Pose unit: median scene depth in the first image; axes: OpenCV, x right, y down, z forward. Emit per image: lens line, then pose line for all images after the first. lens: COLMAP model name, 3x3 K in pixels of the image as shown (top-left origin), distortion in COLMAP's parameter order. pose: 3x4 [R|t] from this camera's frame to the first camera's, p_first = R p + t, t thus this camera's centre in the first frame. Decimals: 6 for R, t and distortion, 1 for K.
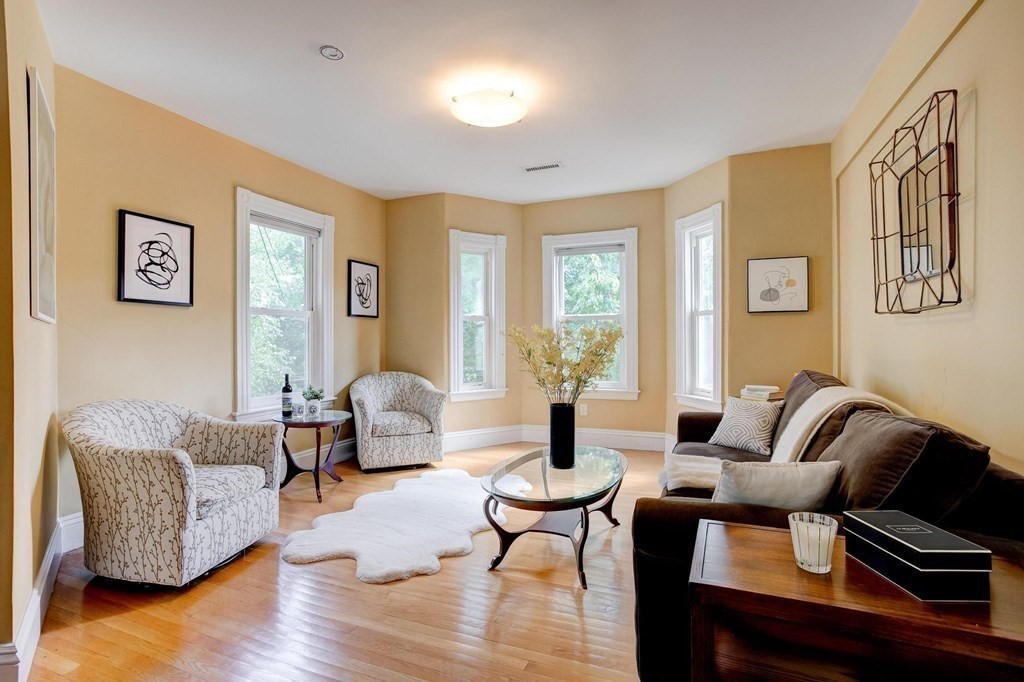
lens RADIAL K [[490.5, 0, 506.4], [0, 490.5, 345.7], [0, 0, 1]] dist [-0.055719, 0.033074]
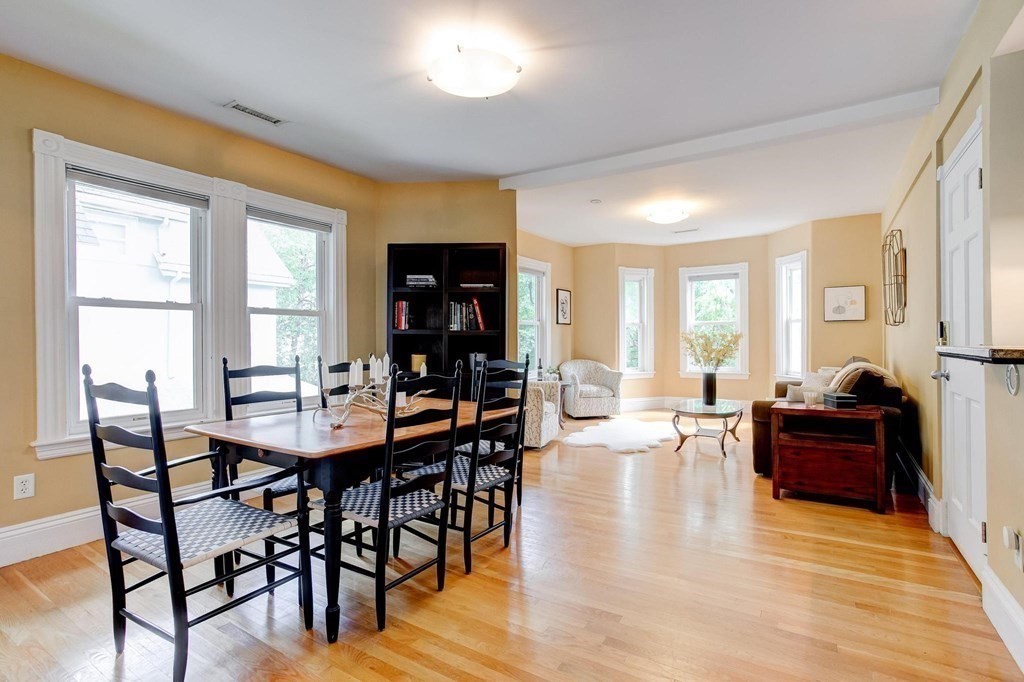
lens RADIAL K [[490.7, 0, 525.2], [0, 490.7, 343.0], [0, 0, 1]] dist [-0.000137, 0.000031]
pose [[0.987907, -0.001406, -0.155040, -0.183826], [0.001153, 0.999998, -0.001722, 0.003877], [0.155042, 0.001523, 0.987907, -0.623112]]
